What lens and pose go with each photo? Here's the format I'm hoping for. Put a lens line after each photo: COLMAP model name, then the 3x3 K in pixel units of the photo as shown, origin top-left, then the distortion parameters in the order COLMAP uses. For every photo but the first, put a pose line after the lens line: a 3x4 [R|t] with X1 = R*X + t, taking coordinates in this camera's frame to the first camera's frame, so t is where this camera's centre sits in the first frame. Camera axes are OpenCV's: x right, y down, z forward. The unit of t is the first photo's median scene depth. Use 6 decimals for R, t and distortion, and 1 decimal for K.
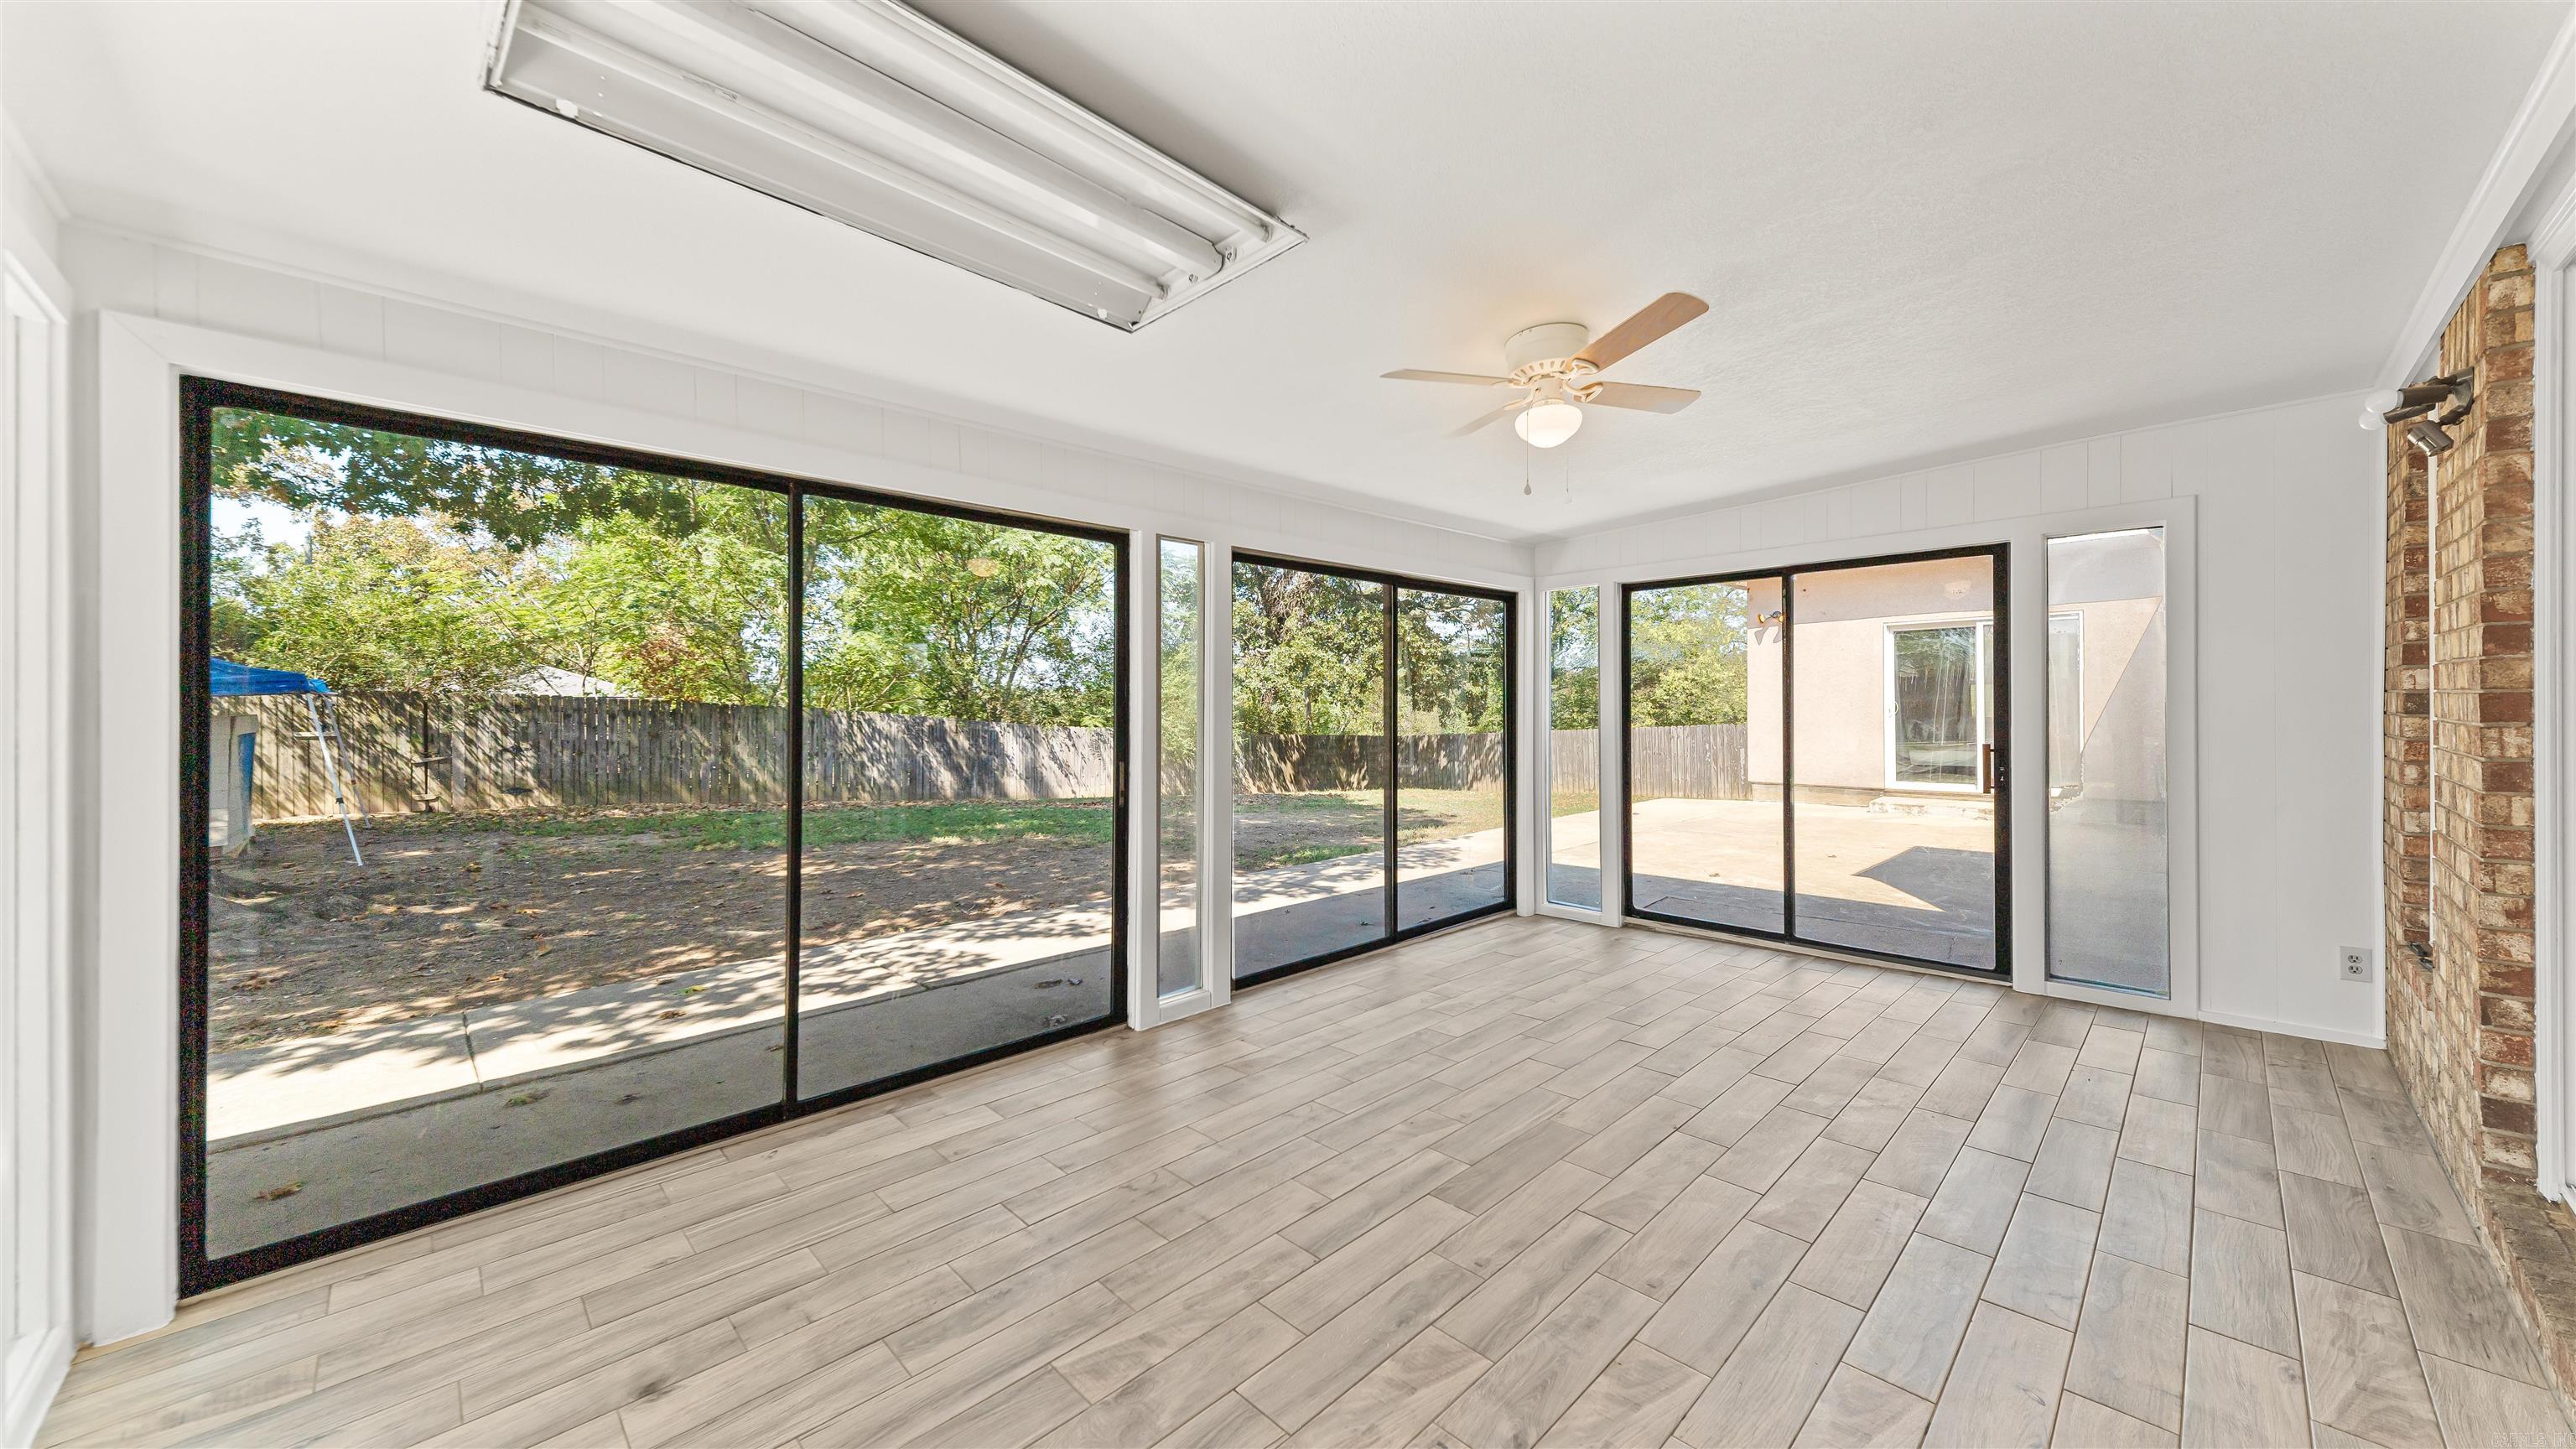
lens RADIAL K [[885.7, 0, 1285.3], [0, 885.7, 720.2], [0, 0, 1]] dist [0.018758, -0.004889]
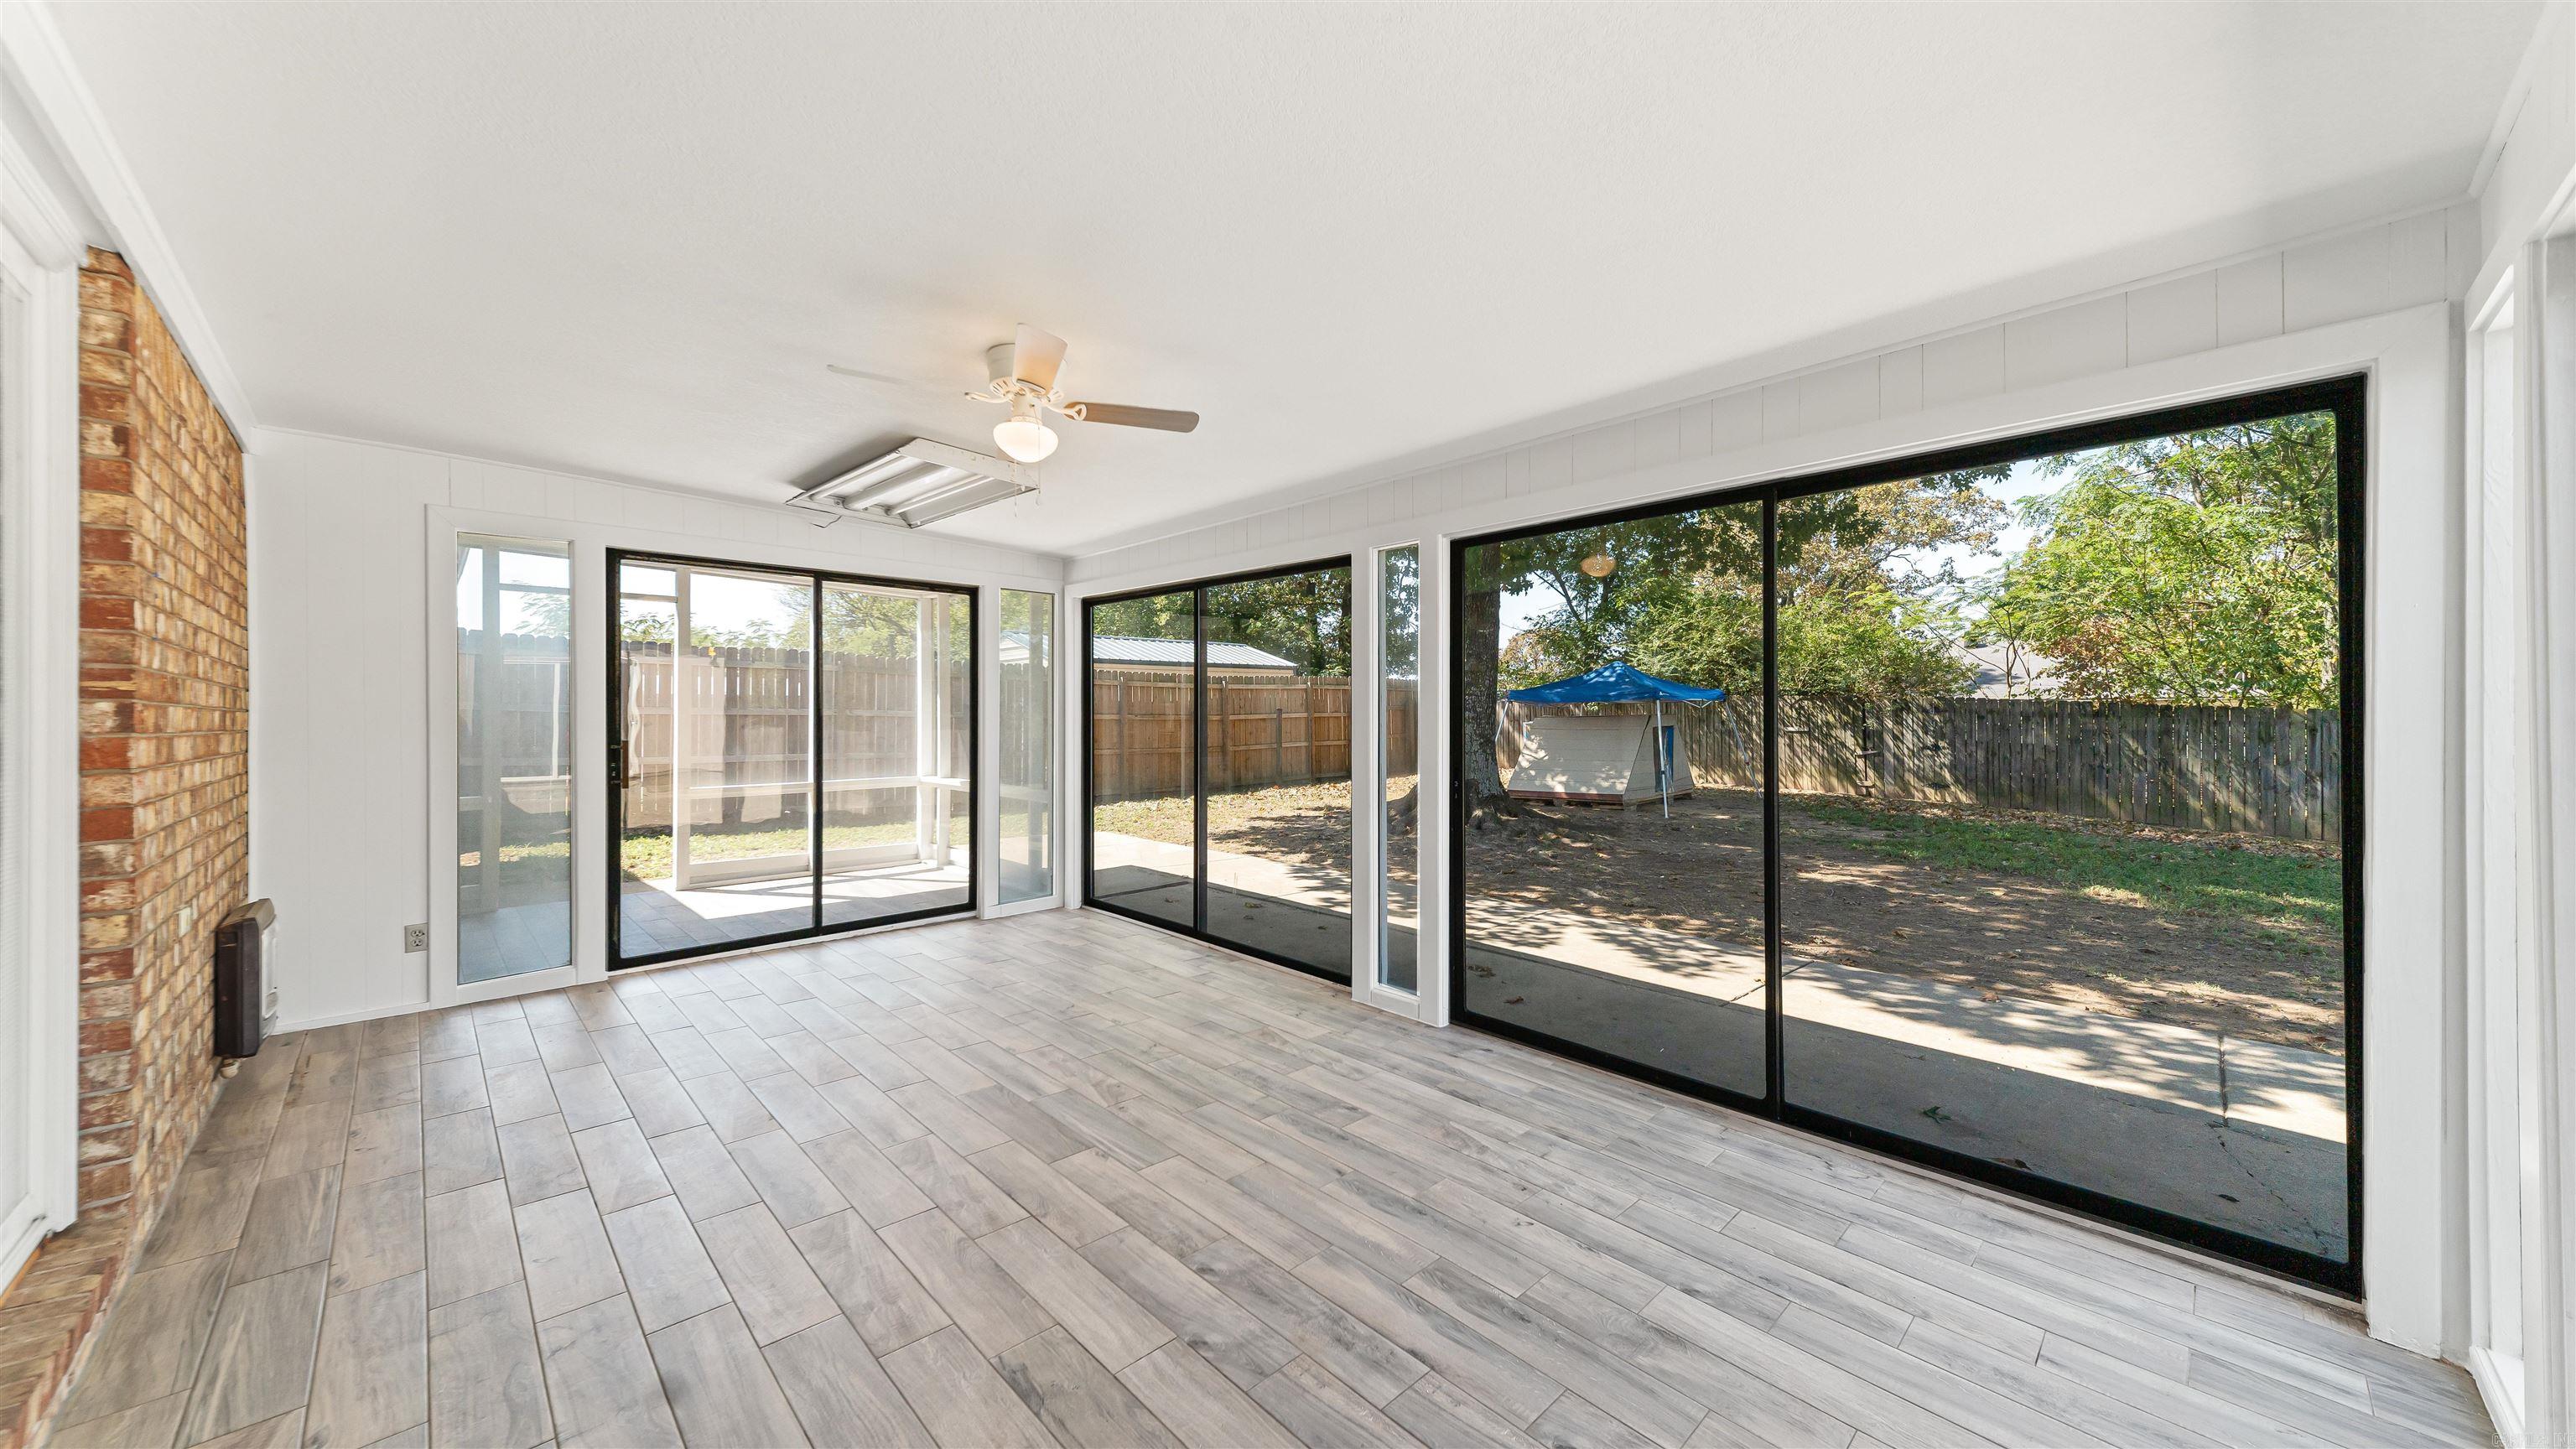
lens RADIAL K [[885.7, 0, 1288.9], [0, 885.7, 707.2], [0, 0, 1]] dist [0.018758, -0.004889]
pose [[0.001550, -0.001399, -0.999998, 0.469400], [-0.013856, 0.999903, -0.001420, -0.006030], [0.999903, 0.013858, 0.001531, 0.454999]]
